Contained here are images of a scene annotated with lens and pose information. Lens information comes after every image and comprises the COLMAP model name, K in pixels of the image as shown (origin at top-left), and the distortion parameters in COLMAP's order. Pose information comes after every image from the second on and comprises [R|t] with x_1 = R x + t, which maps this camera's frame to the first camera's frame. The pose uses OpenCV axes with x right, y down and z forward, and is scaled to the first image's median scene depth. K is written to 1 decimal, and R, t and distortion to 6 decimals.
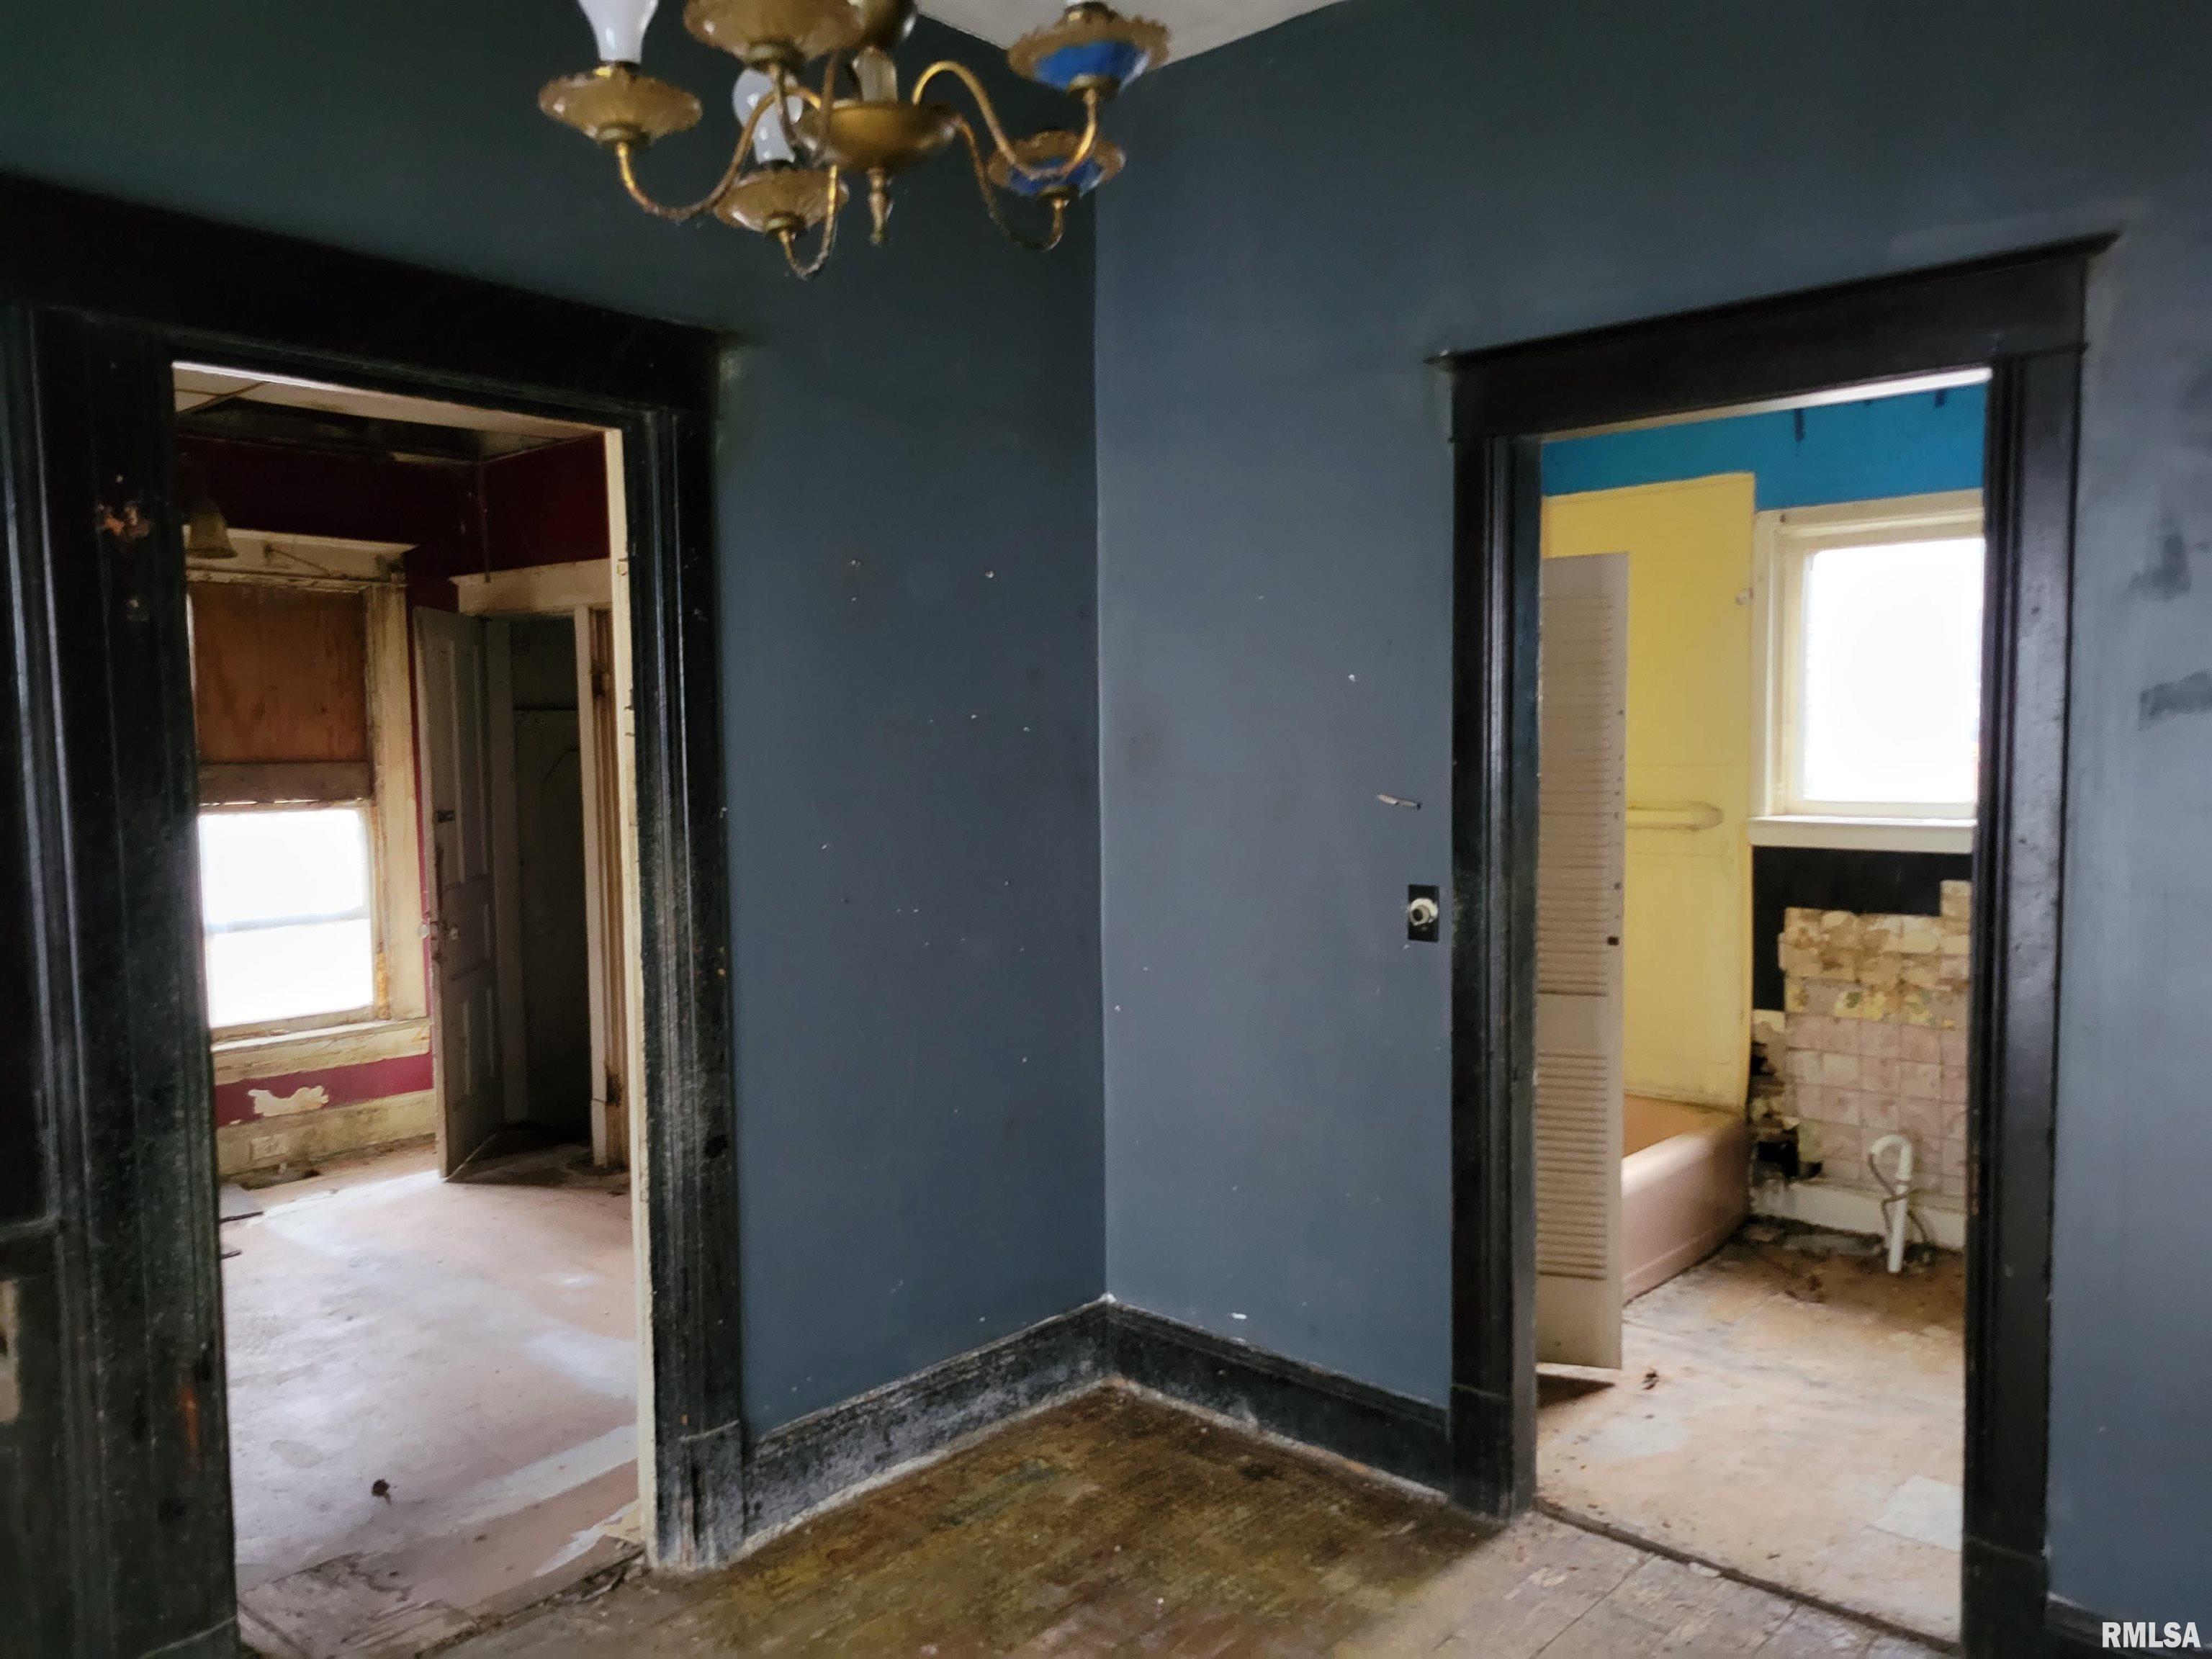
lens RADIAL K [[1645.5, 0, 1104.3], [0, 1645.5, 850.4], [0, 0, 1]] dist [0.051722, -0.039976]
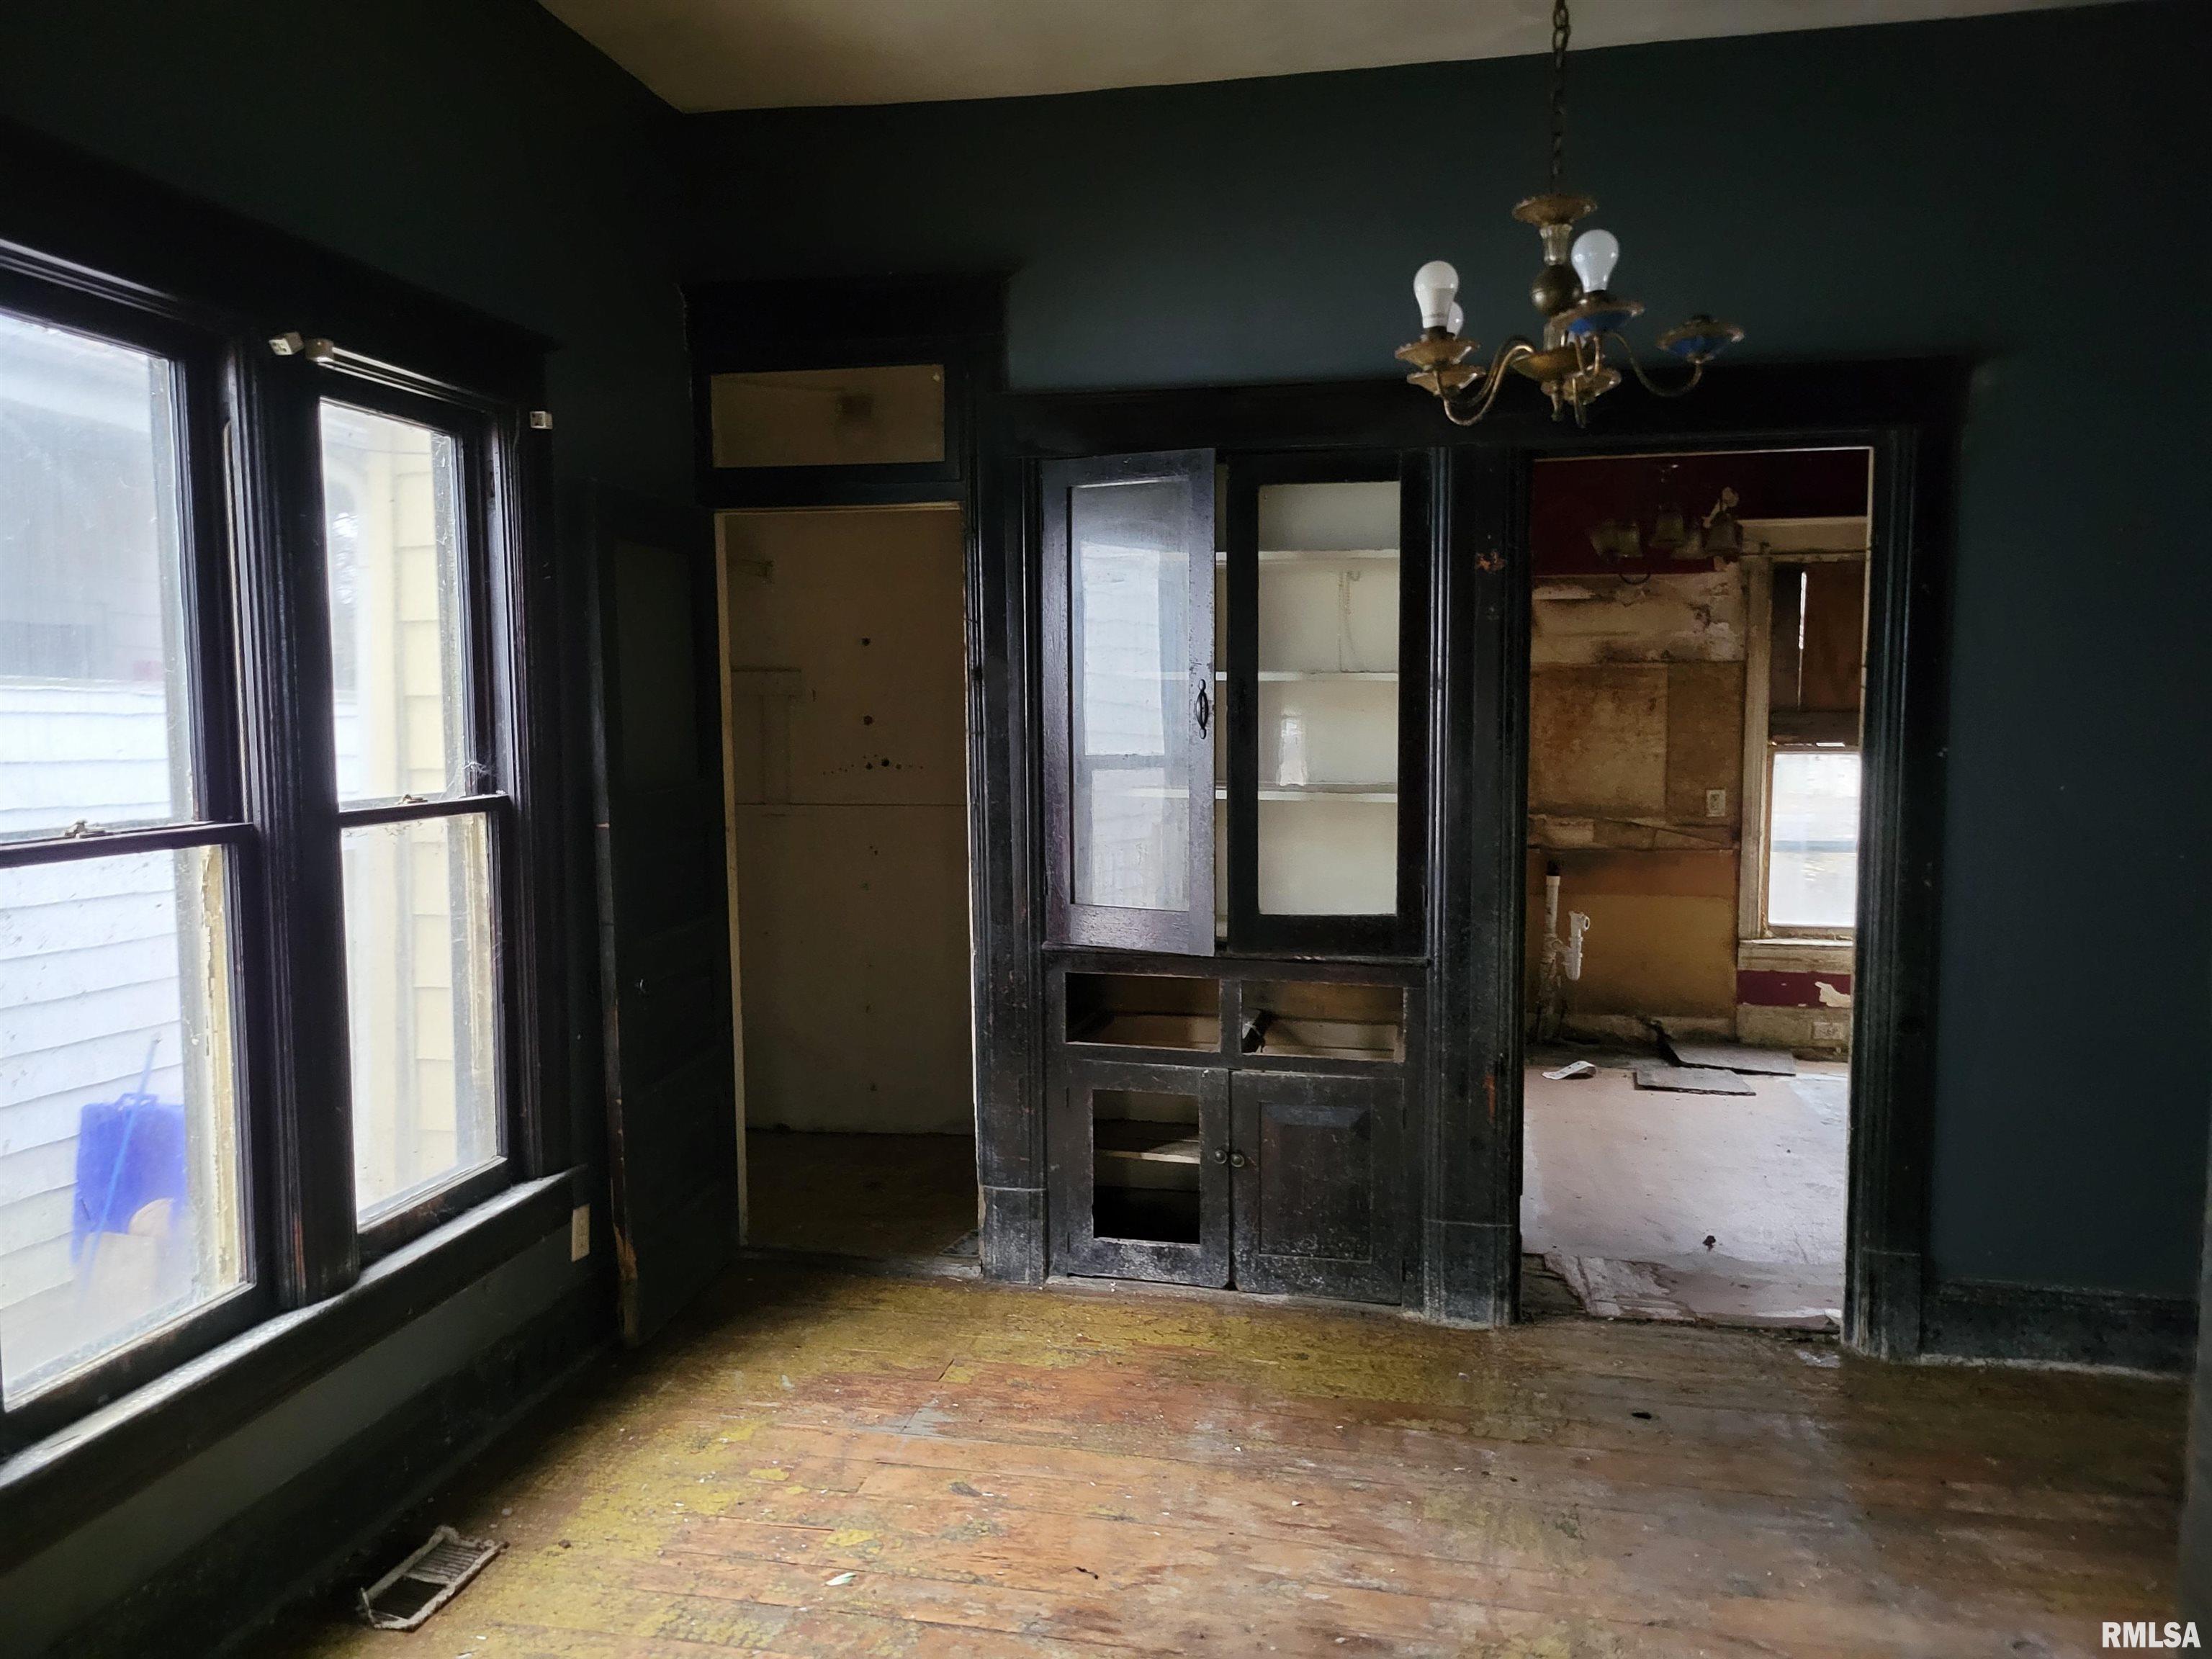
lens RADIAL K [[1645.5, 0, 1104.3], [0, 1645.5, 850.4], [0, 0, 1]] dist [0.051722, -0.039976]
pose [[0.517685, 0.090740, -0.850746, 0.488596], [-0.067266, 0.995599, 0.065258, 0.010168], [0.852923, 0.023443, 0.521510, -0.155405]]
